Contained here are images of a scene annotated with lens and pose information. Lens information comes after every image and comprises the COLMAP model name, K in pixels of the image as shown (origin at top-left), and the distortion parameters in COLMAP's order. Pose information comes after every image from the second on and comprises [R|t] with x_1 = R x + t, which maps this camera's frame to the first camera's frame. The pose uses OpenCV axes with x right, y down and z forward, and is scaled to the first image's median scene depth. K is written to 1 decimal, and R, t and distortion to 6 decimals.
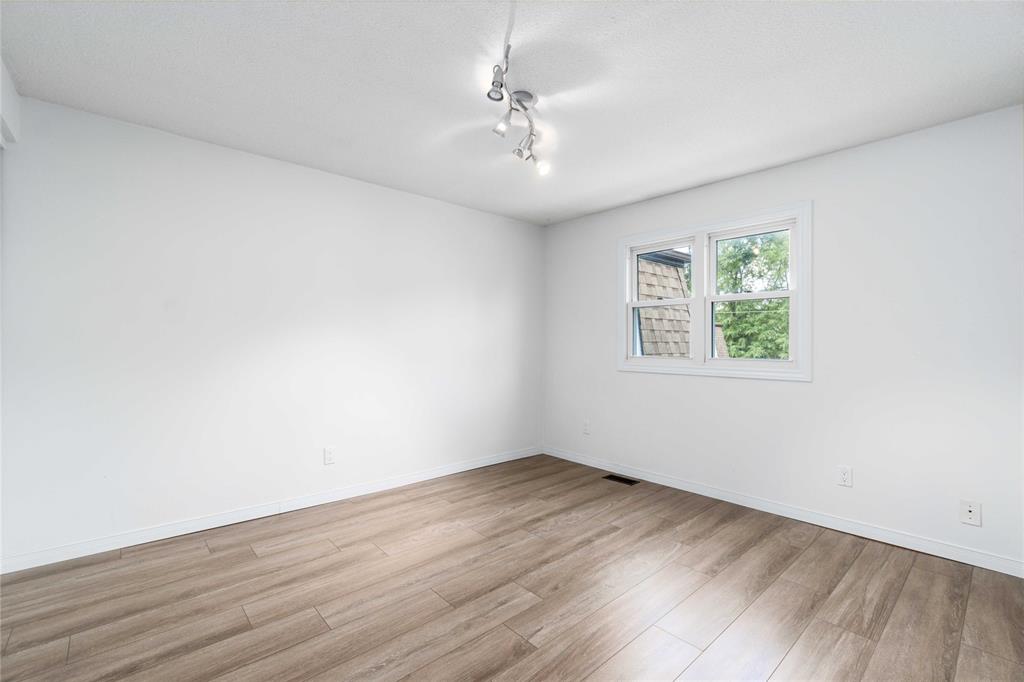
lens RADIAL K [[448.0, 0, 506.3], [0, 448.0, 328.5], [0, 0, 1]] dist [-0.000492, 0.000146]
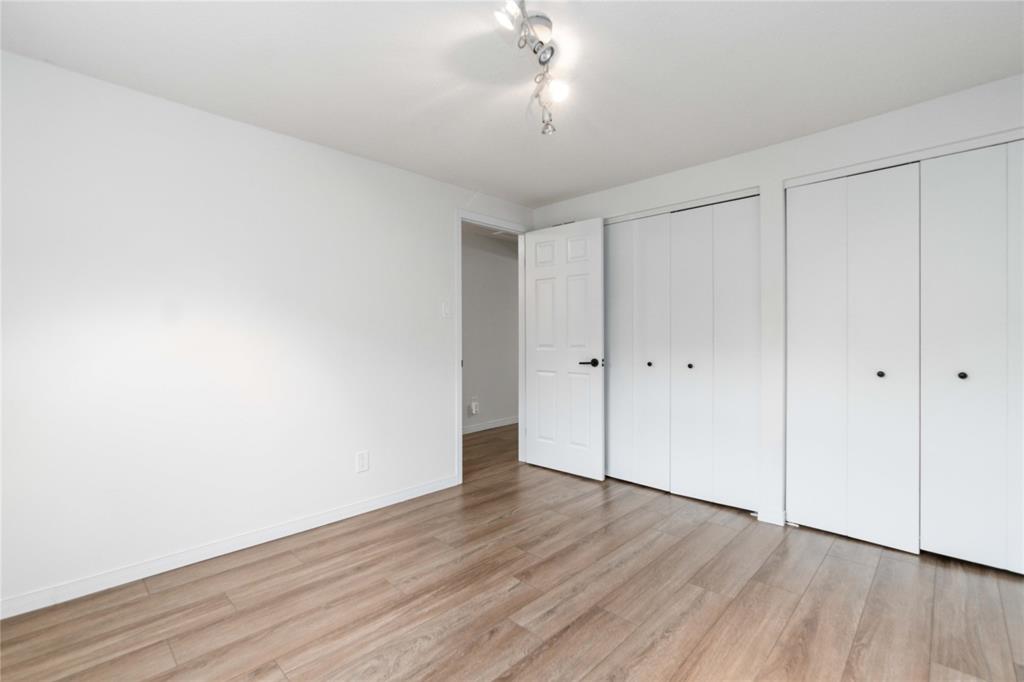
lens RADIAL K [[452.3, 0, 509.3], [0, 452.3, 336.0], [0, 0, 1]] dist [0.000006, 0.000921]
pose [[-0.997085, -0.004396, -0.076173, 0.157840], [-0.002005, 0.999504, -0.031434, 0.059350], [0.076273, -0.031190, -0.996599, 2.018105]]
